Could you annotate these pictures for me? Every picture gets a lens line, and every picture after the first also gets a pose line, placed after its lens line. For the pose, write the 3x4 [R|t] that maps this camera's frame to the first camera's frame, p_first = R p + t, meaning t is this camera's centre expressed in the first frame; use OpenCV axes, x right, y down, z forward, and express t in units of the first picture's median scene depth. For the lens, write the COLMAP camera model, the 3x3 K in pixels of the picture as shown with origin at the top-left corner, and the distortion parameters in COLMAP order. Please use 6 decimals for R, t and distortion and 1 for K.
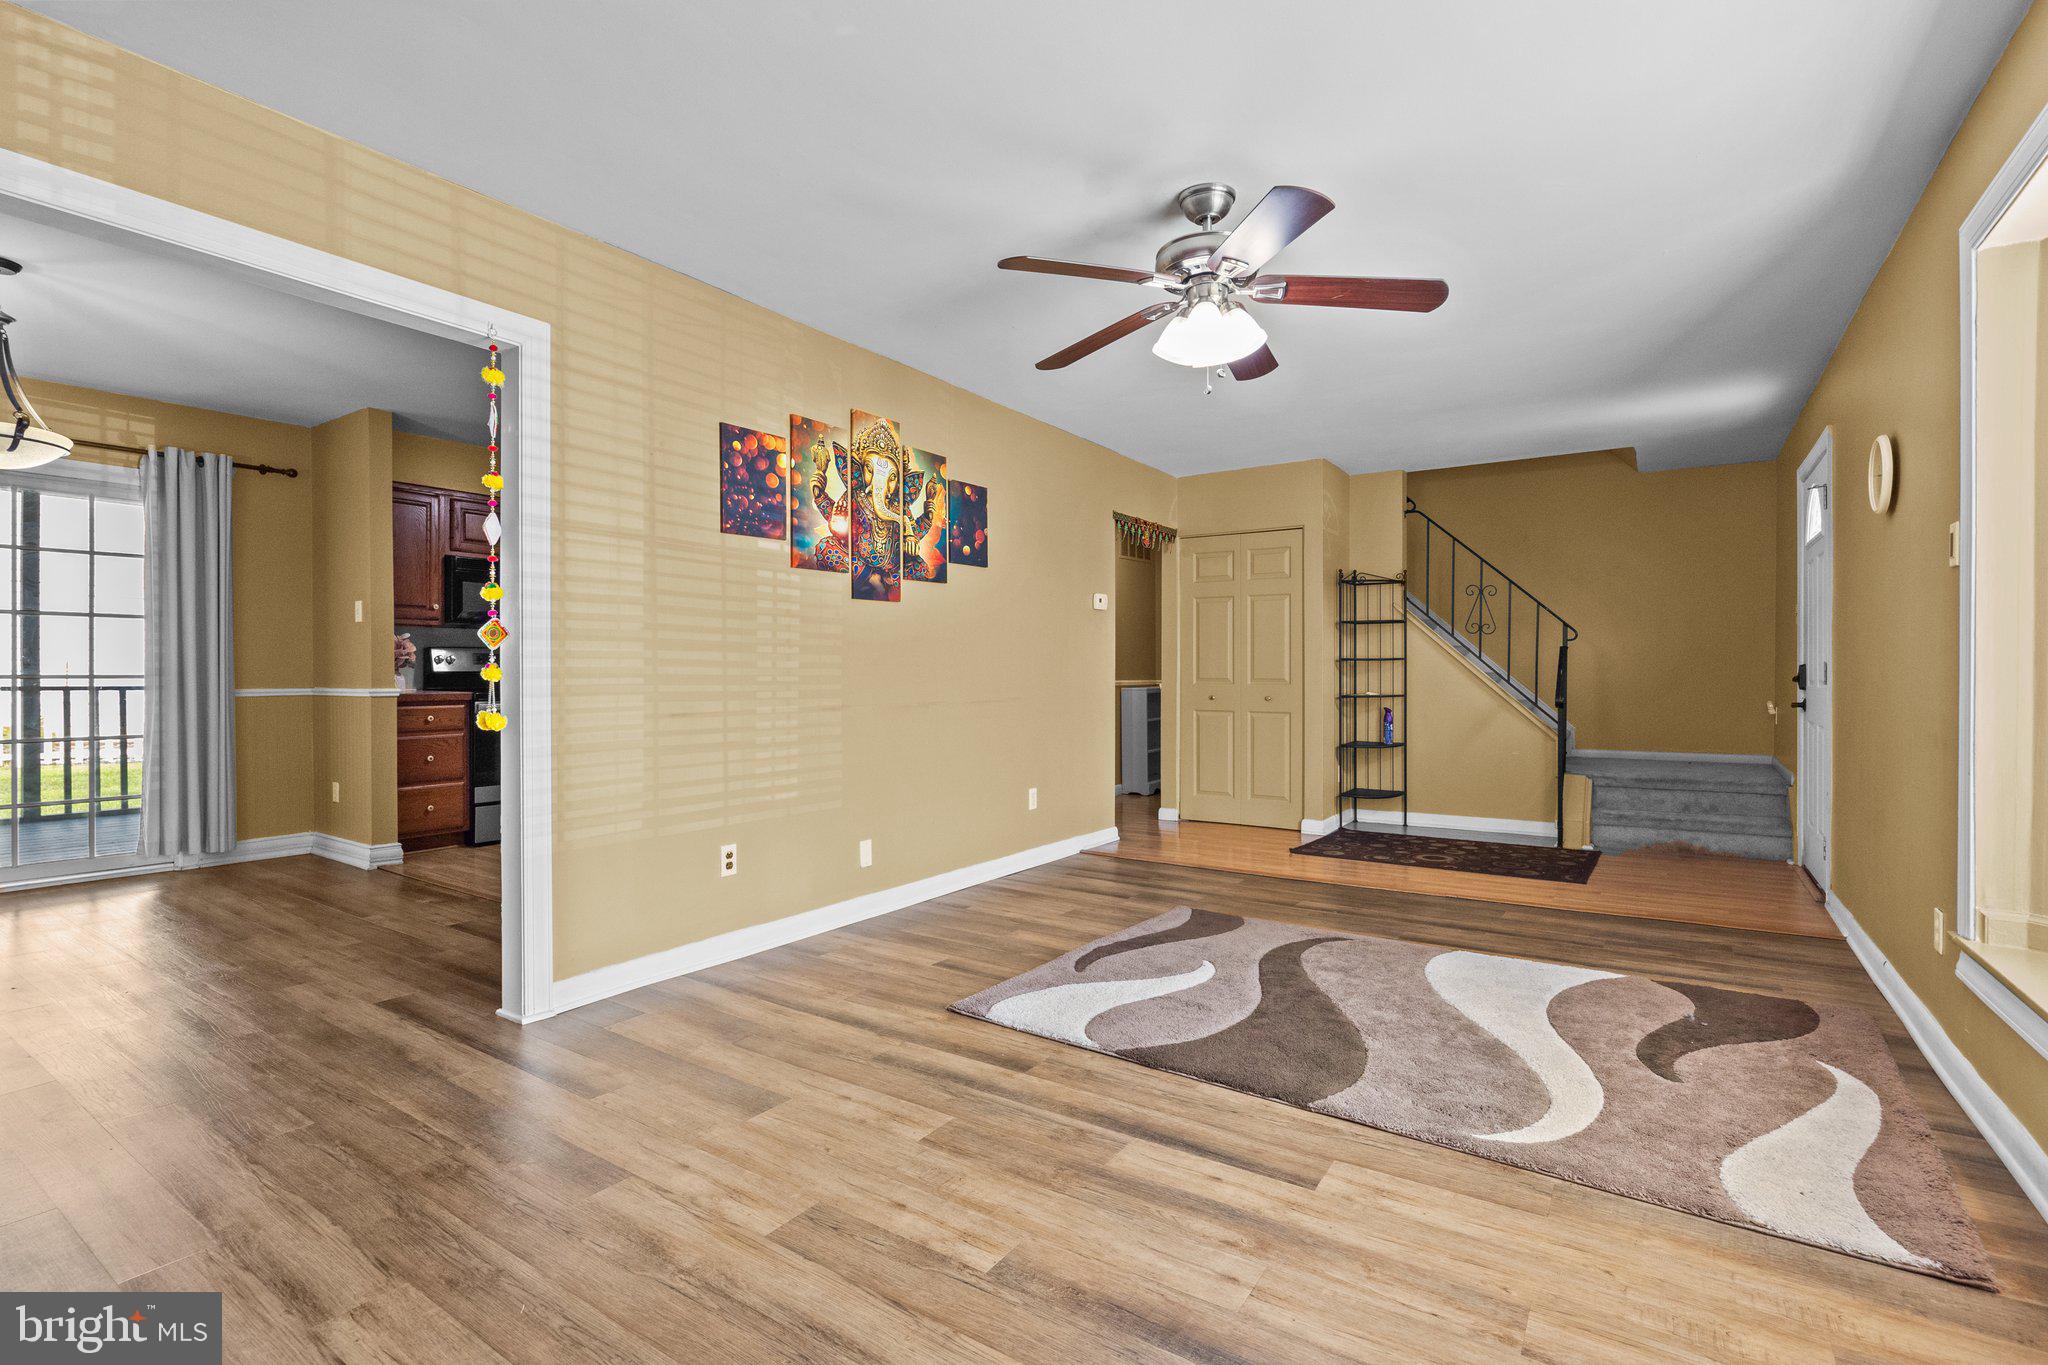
lens RADIAL K [[943.6, 0, 1025.8], [0, 943.6, 676.6], [0, 0, 1]] dist [-0.009523, -0.001645]
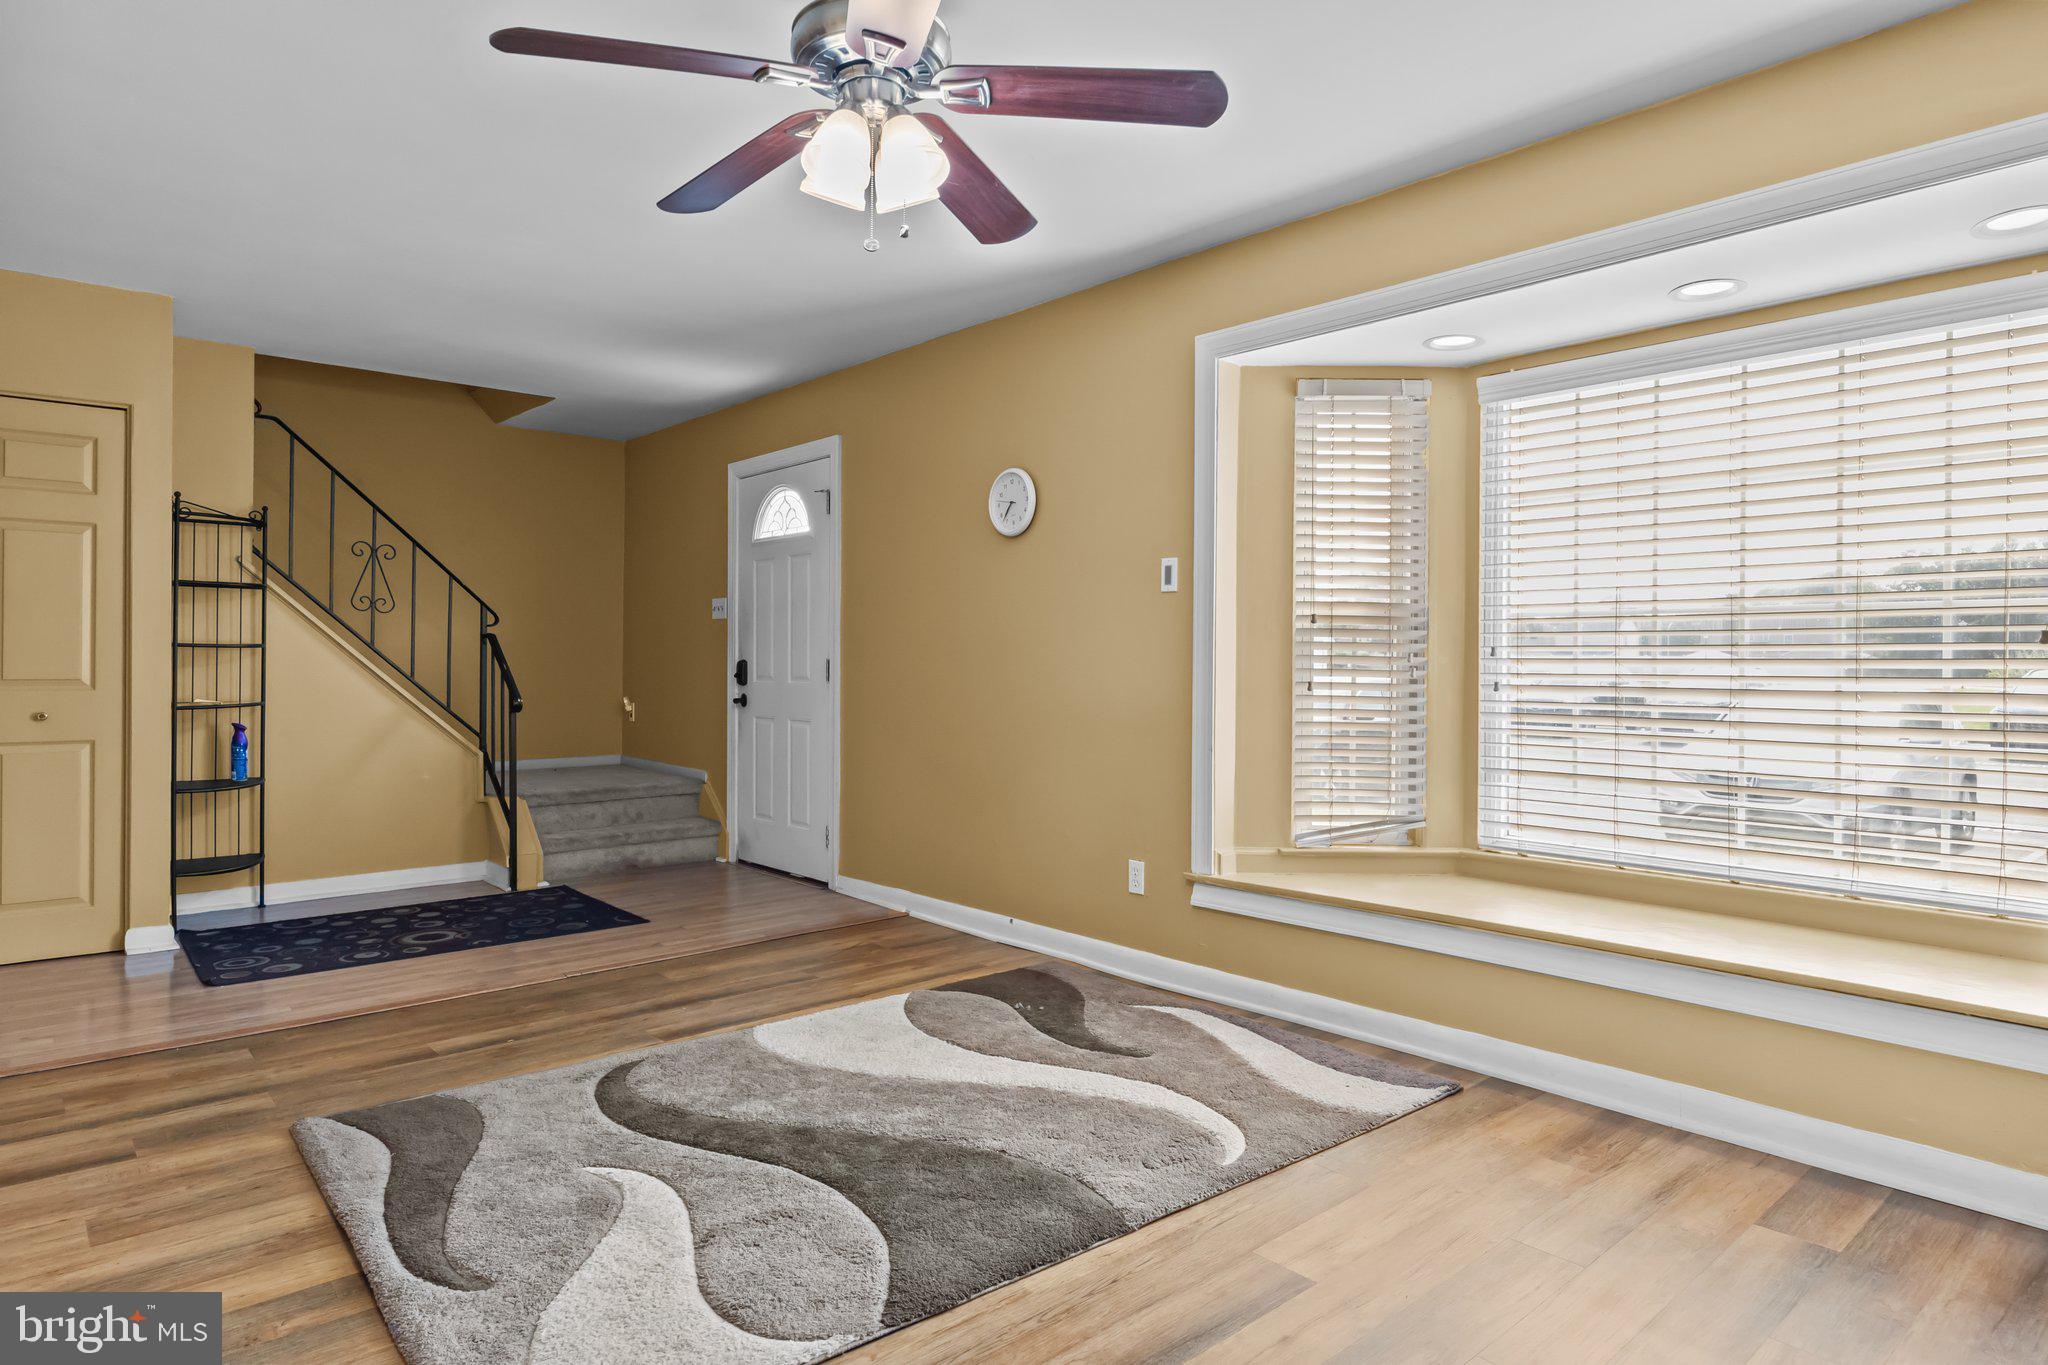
lens RADIAL K [[1180.0, 0, 1027.9], [0, 1180.0, 657.0], [0, 0, 1]] dist [-0.006040, -0.001340]
pose [[0.248176, 0.006974, 0.968690, -0.410586], [0.000079, 0.999974, -0.007220, -0.009038], [-0.968715, 0.001869, 0.248169, 0.503203]]
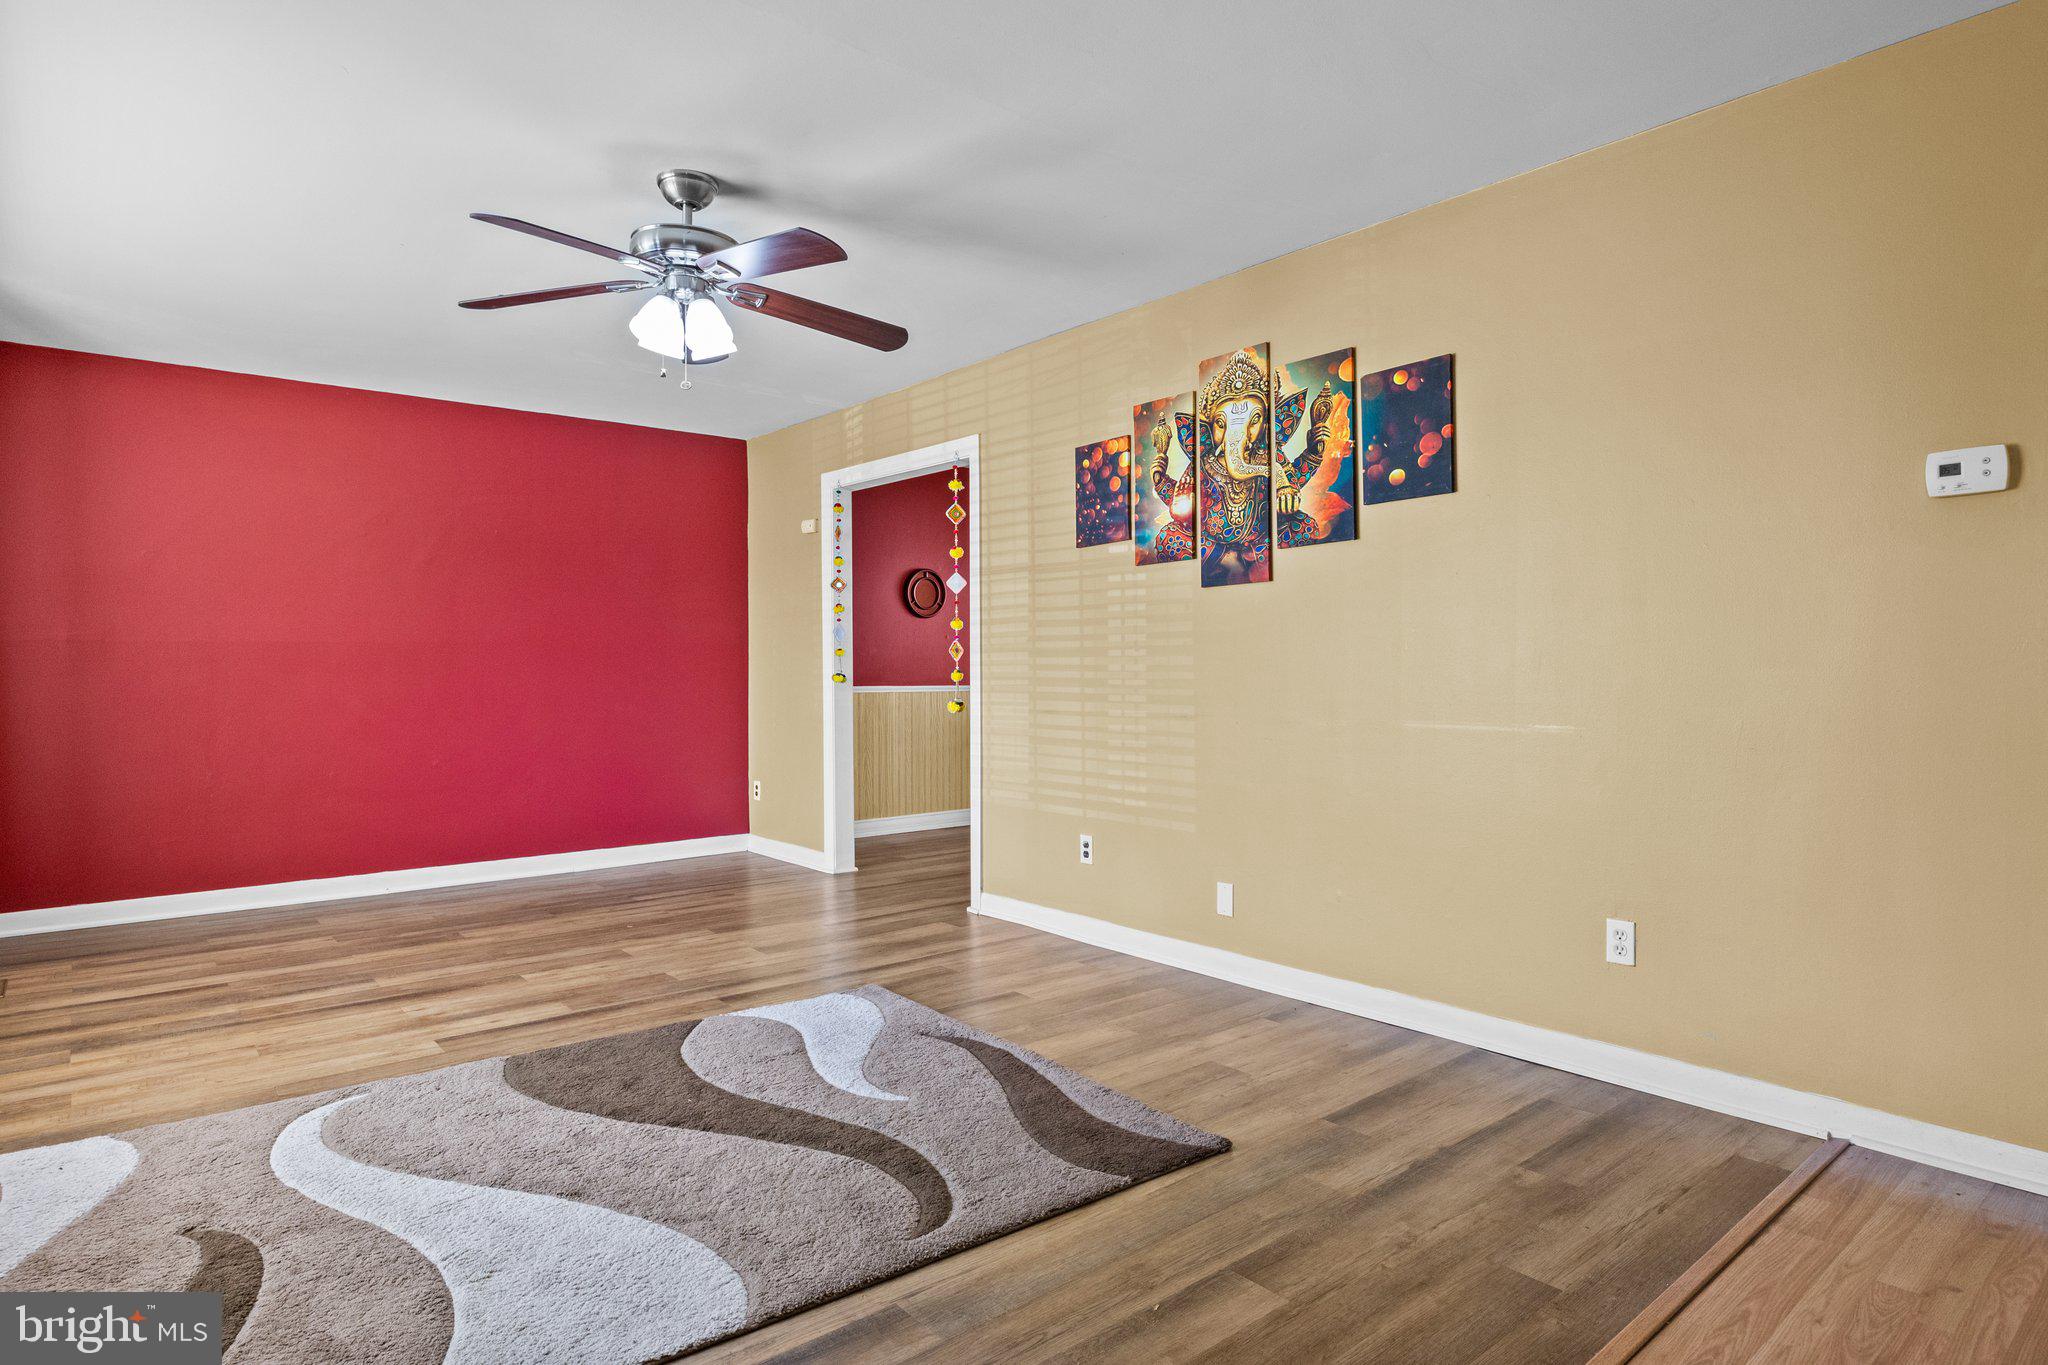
lens RADIAL K [[1108.9, 0, 1032.6], [0, 1108.9, 678.3], [0, 0, 1]] dist [-0.007057, -0.000755]
pose [[-0.270804, 0.006488, -0.962613, 0.856851], [0.000742, 0.999978, 0.006531, -0.009103], [0.962634, 0.001054, -0.270803, 1.190180]]
